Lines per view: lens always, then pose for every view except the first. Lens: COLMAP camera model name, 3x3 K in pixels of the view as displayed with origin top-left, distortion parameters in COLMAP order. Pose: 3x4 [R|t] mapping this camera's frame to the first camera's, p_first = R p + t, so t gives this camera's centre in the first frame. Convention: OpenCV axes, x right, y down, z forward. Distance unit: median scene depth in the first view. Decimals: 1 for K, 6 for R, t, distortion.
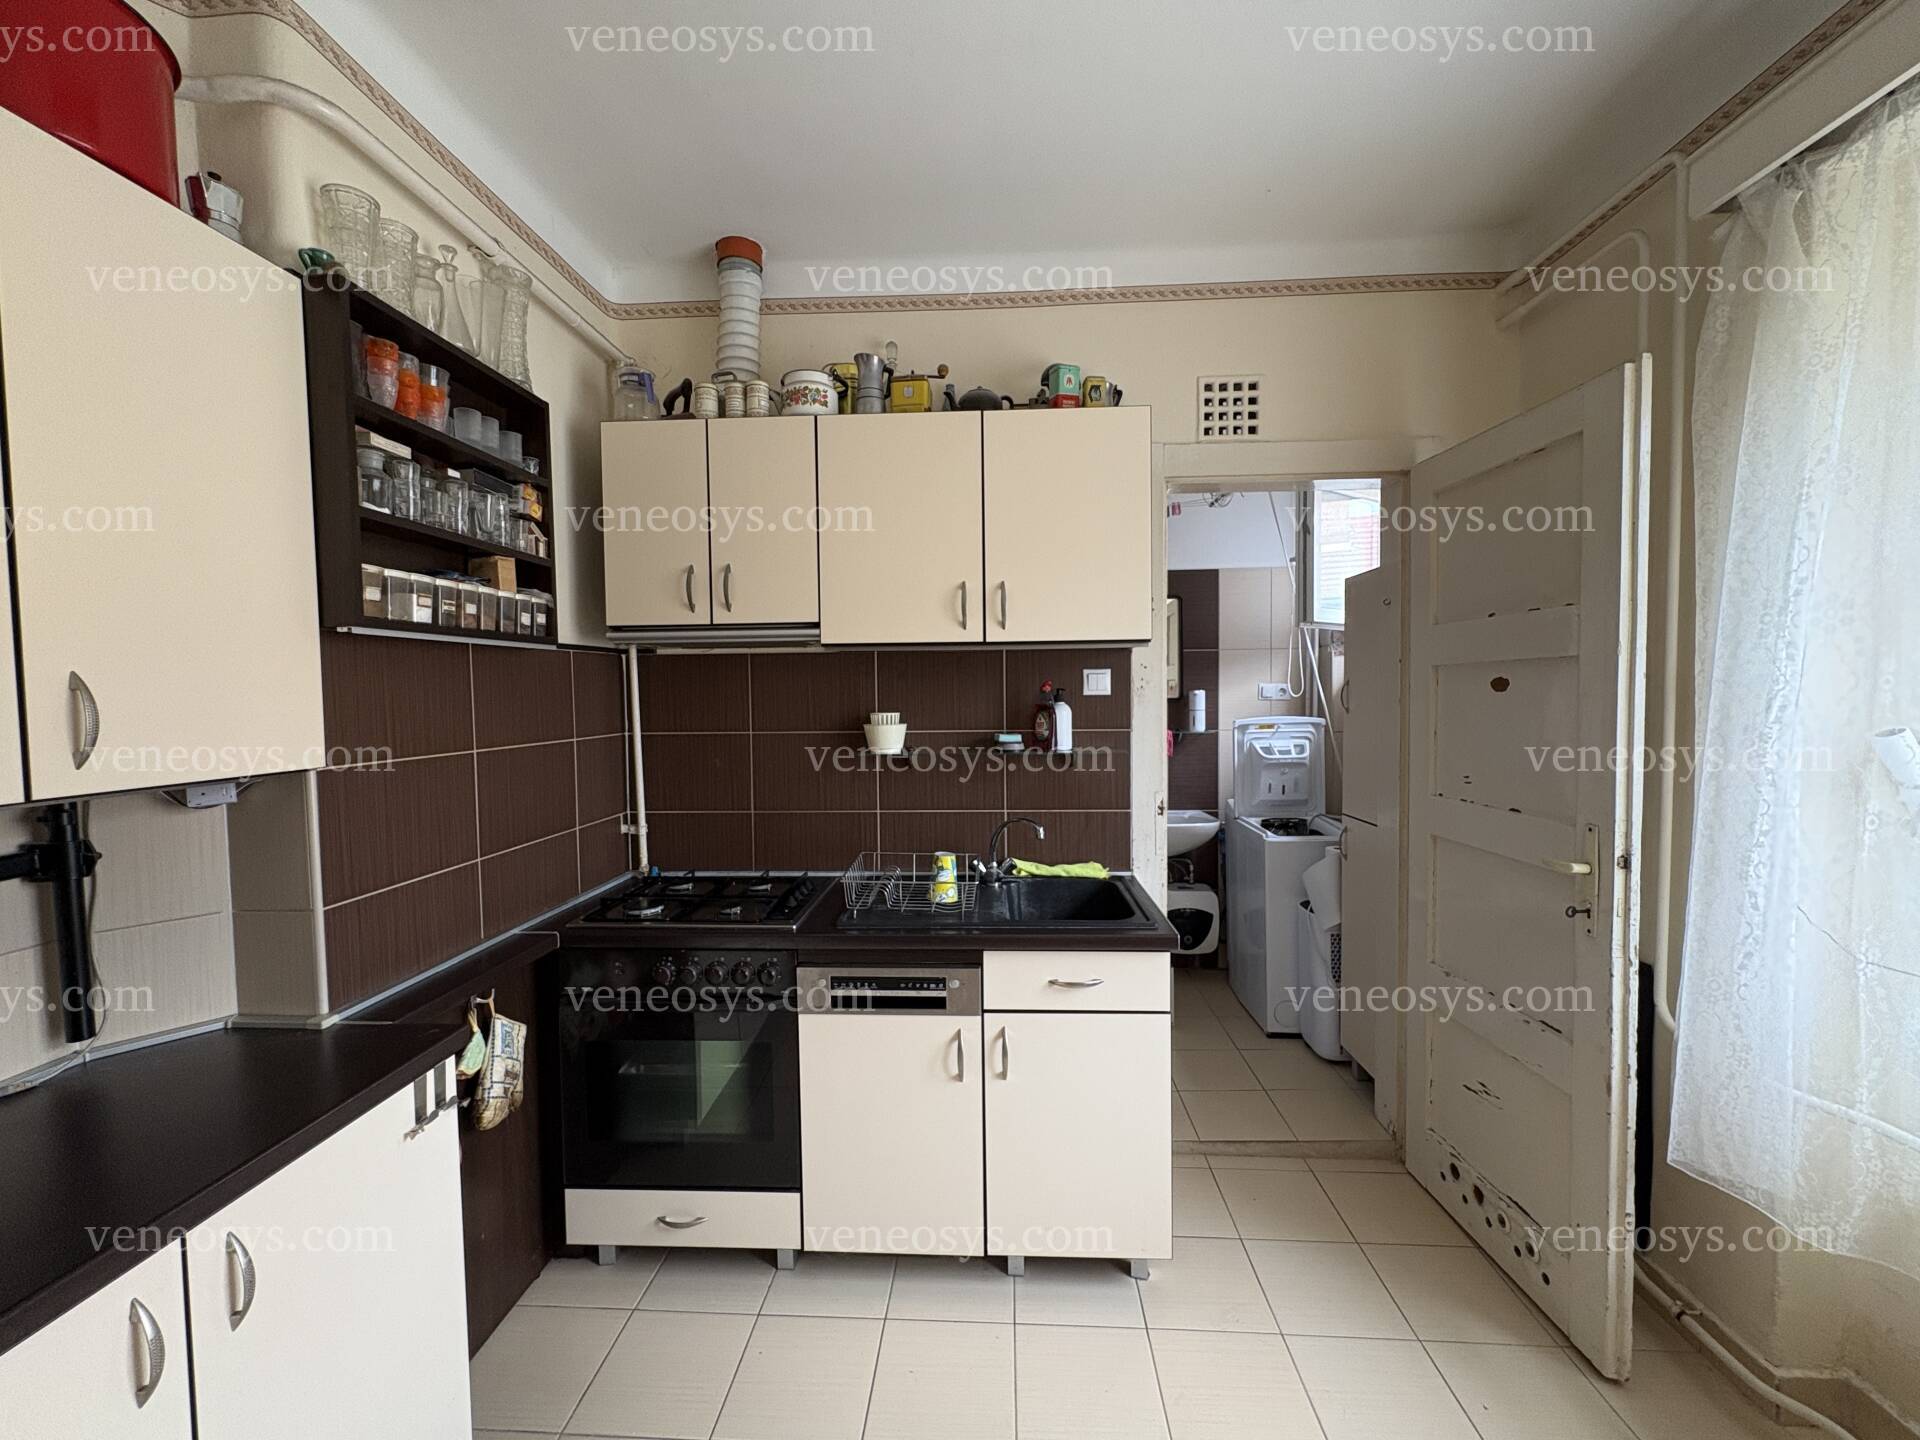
lens RADIAL K [[761.7, 0, 960.0], [0, 761.7, 720.0], [0, 0, 1]] dist [-0.000182, 0.000308]
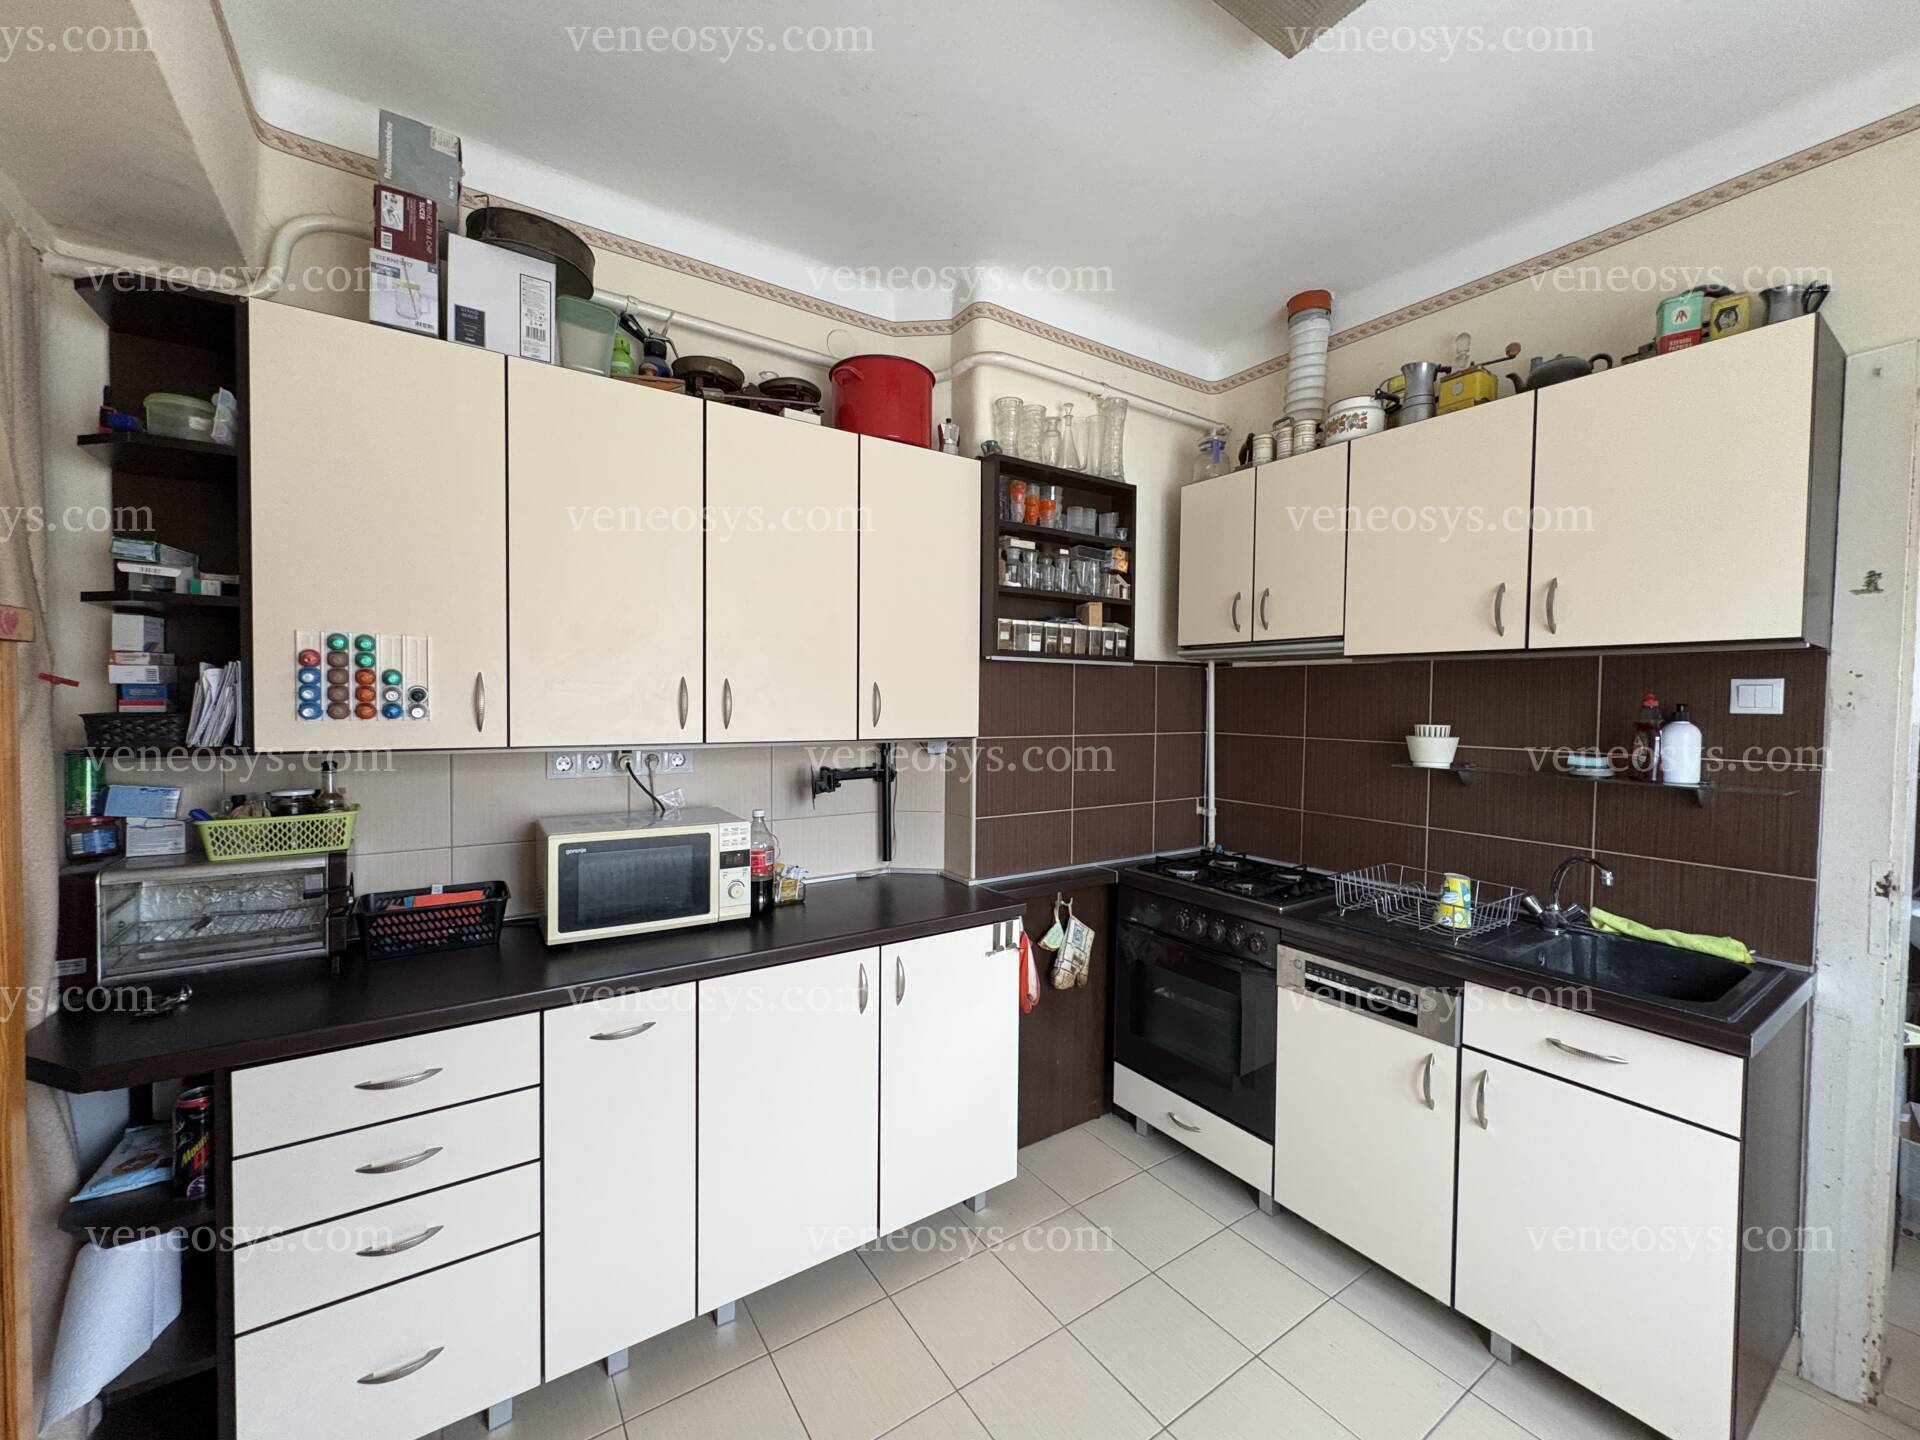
lens RADIAL K [[761.7, 0, 960.0], [0, 761.7, 720.0], [0, 0, 1]] dist [-0.000182, 0.000308]
pose [[0.608220, 0.040117, -0.792754, 0.365515], [-0.050359, 0.998660, 0.011900, 0.003615], [0.792169, 0.032685, 0.609426, -0.068534]]
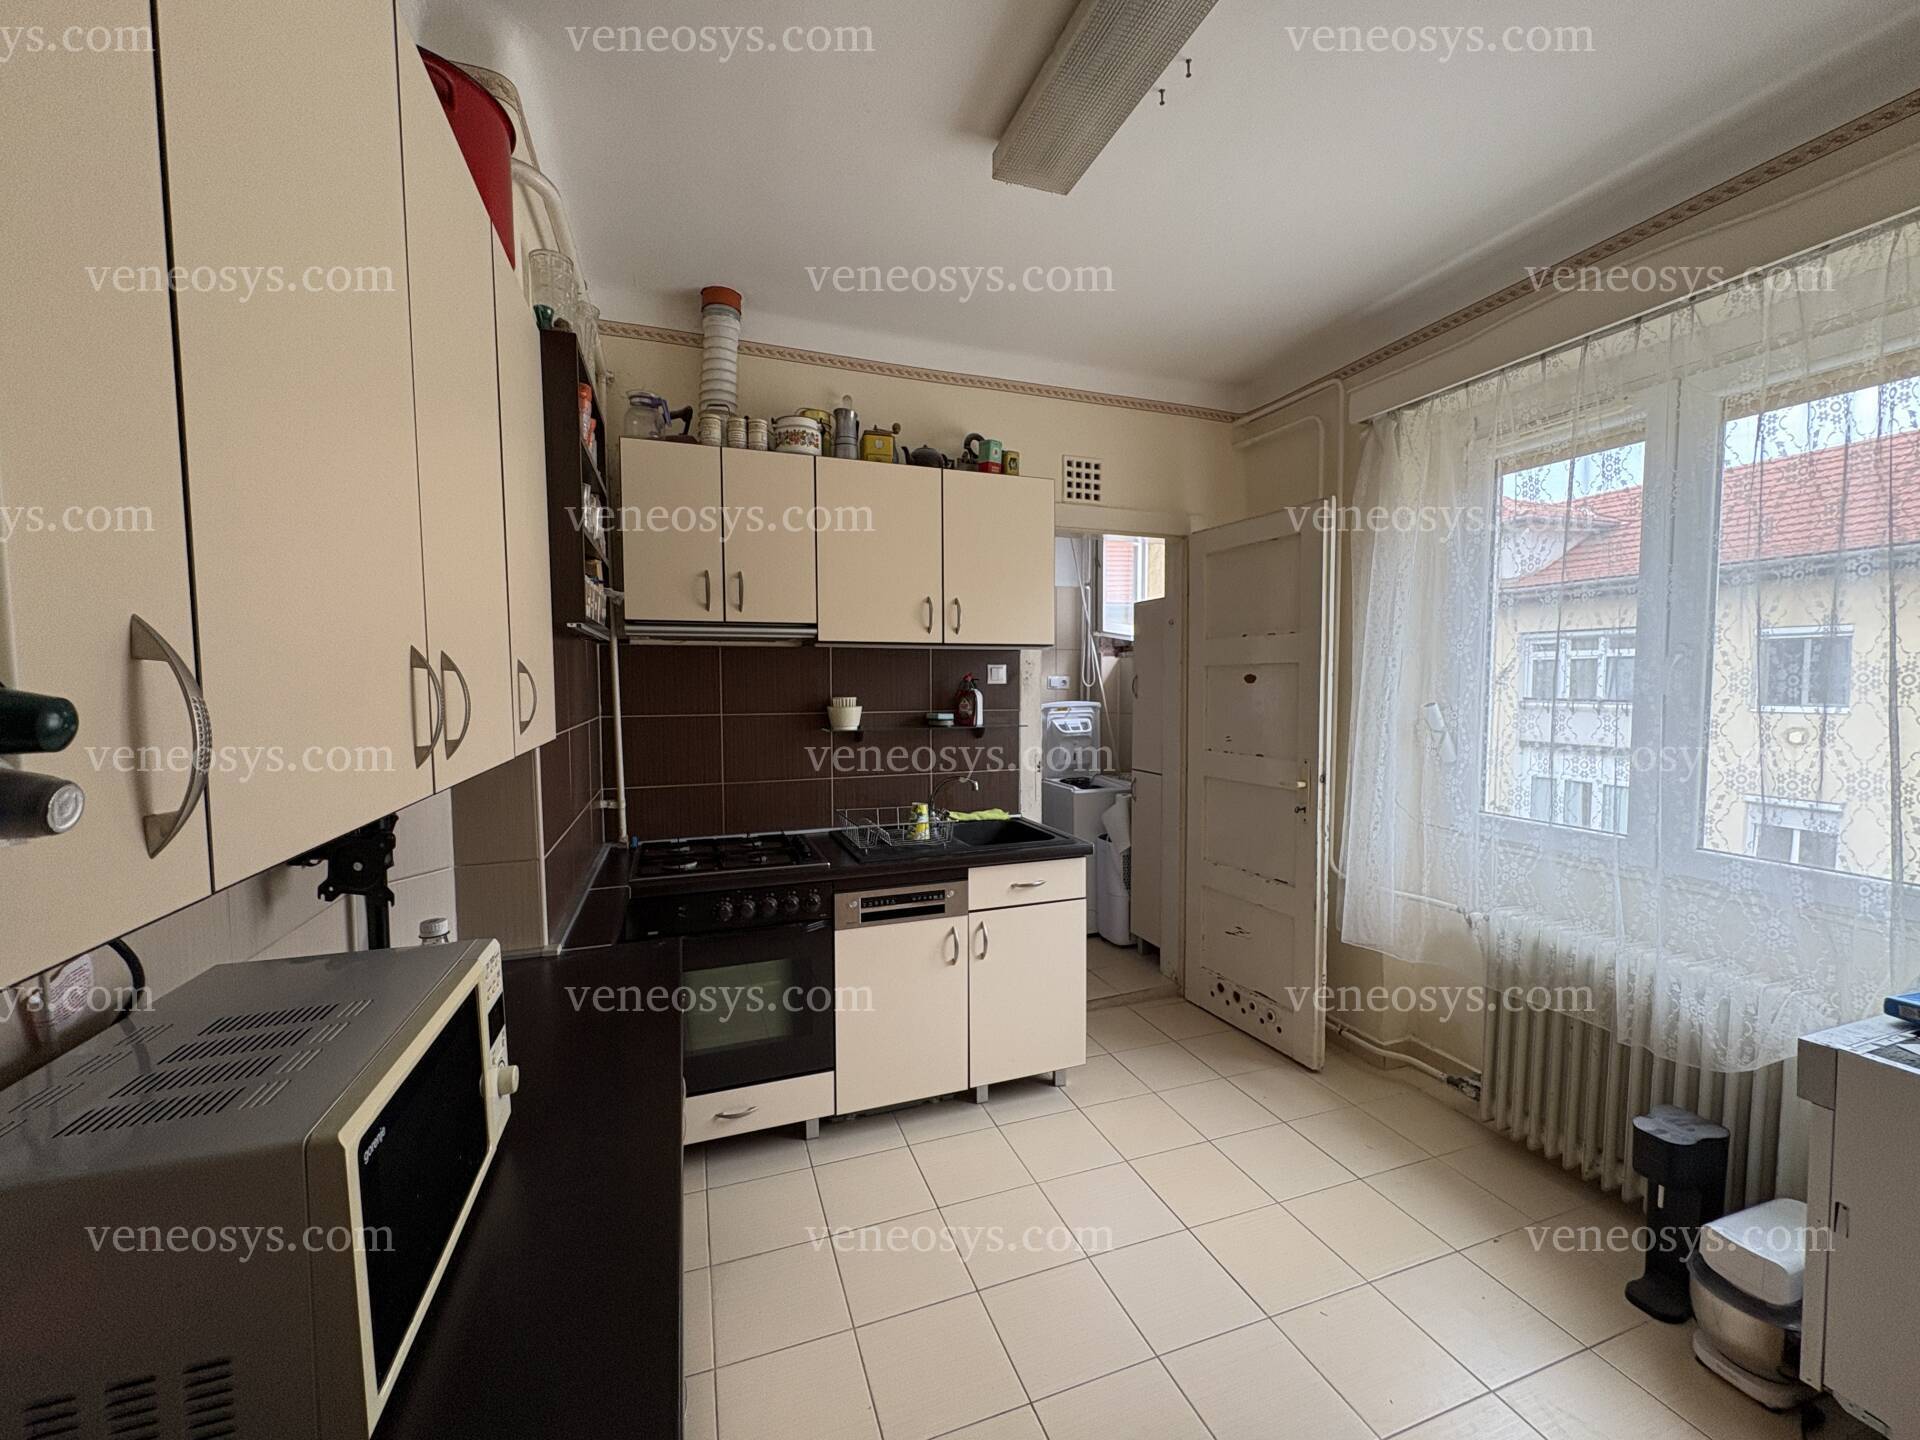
lens RADIAL K [[761.7, 0, 960.0], [0, 761.7, 720.0], [0, 0, 1]] dist [-0.000182, 0.000308]
pose [[0.919096, -0.012610, 0.393832, -0.503647], [0.007686, 0.999871, 0.014078, 0.013725], [-0.393959, -0.009912, 0.919074, -0.251796]]
